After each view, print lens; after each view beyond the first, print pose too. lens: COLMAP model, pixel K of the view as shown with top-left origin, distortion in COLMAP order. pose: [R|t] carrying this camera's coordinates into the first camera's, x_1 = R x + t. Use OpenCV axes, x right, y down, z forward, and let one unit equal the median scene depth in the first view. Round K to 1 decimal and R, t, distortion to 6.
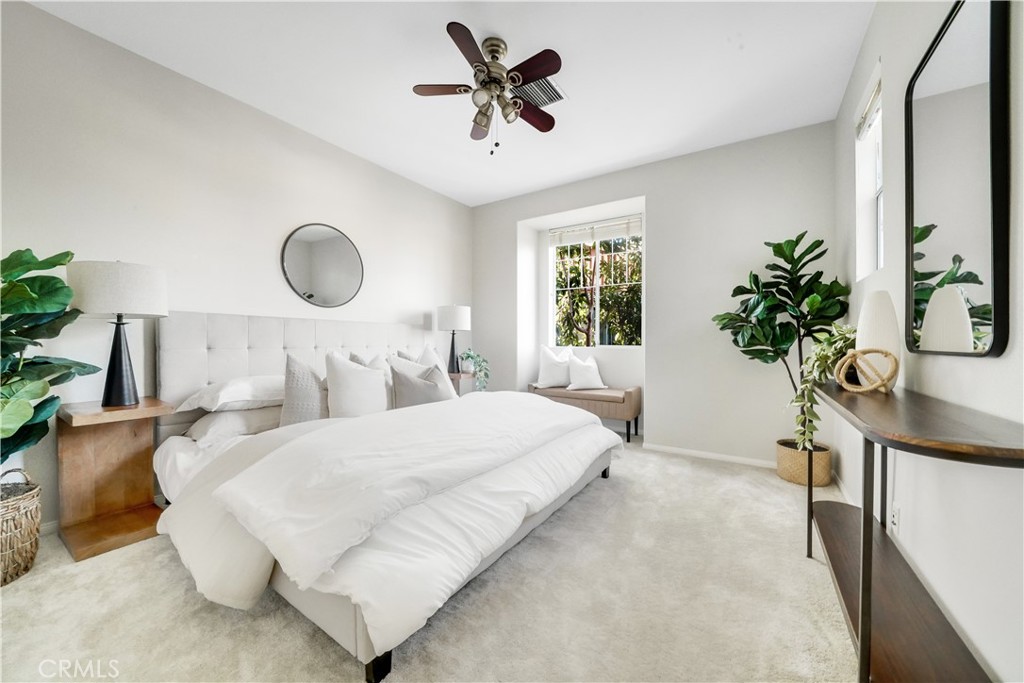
lens RADIAL K [[368.2, 0, 512.0], [0, 368.2, 341.5], [0, 0, 1]] dist [-0.000320, -0.000021]
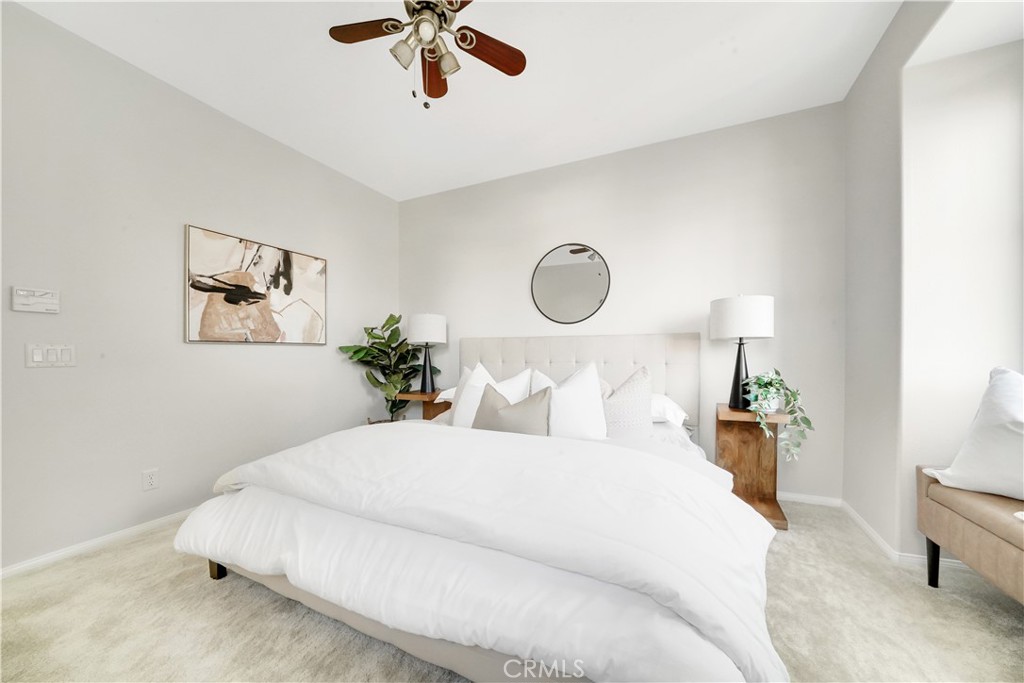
lens RADIAL K [[356.4, 0, 515.5], [0, 356.4, 356.3], [0, 0, 1]] dist [0.000240, 0.000017]
pose [[0.174325, -0.005746, -0.984671, 0.470826], [0.001661, 0.999983, -0.005542, 0.001122], [0.984687, -0.000669, 0.174332, 0.712815]]
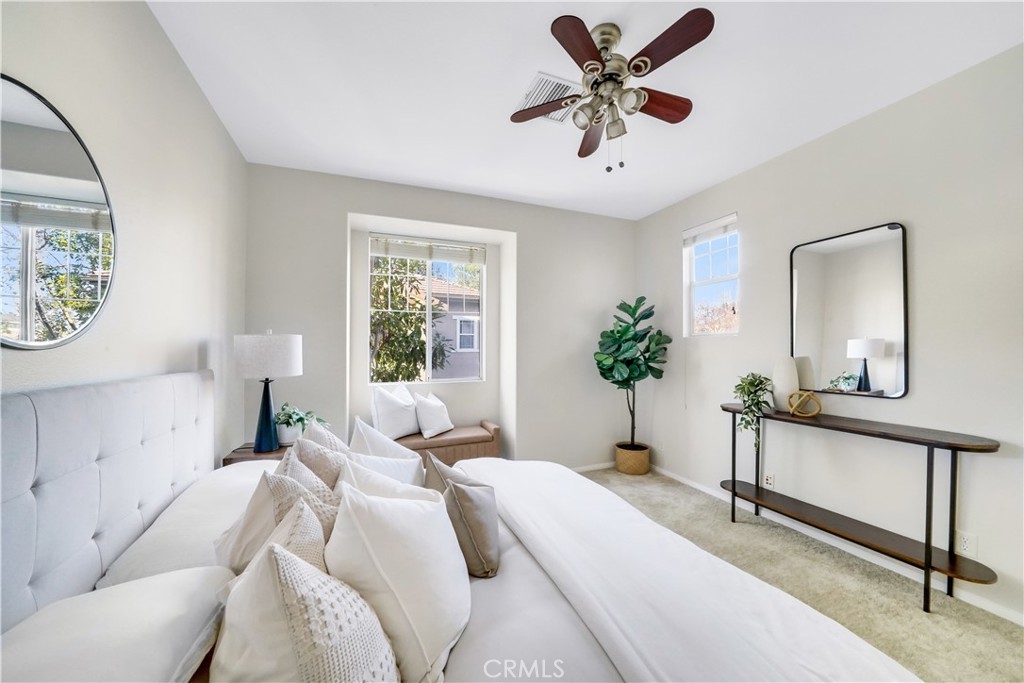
lens RADIAL K [[368.2, 0, 512.0], [0, 368.2, 341.5], [0, 0, 1]] dist [-0.000320, -0.000021]
pose [[0.557024, 0.010069, 0.830435, -0.560519], [0.009810, 0.999777, -0.018702, -0.086578], [-0.830438, 0.018564, 0.556801, 0.499473]]
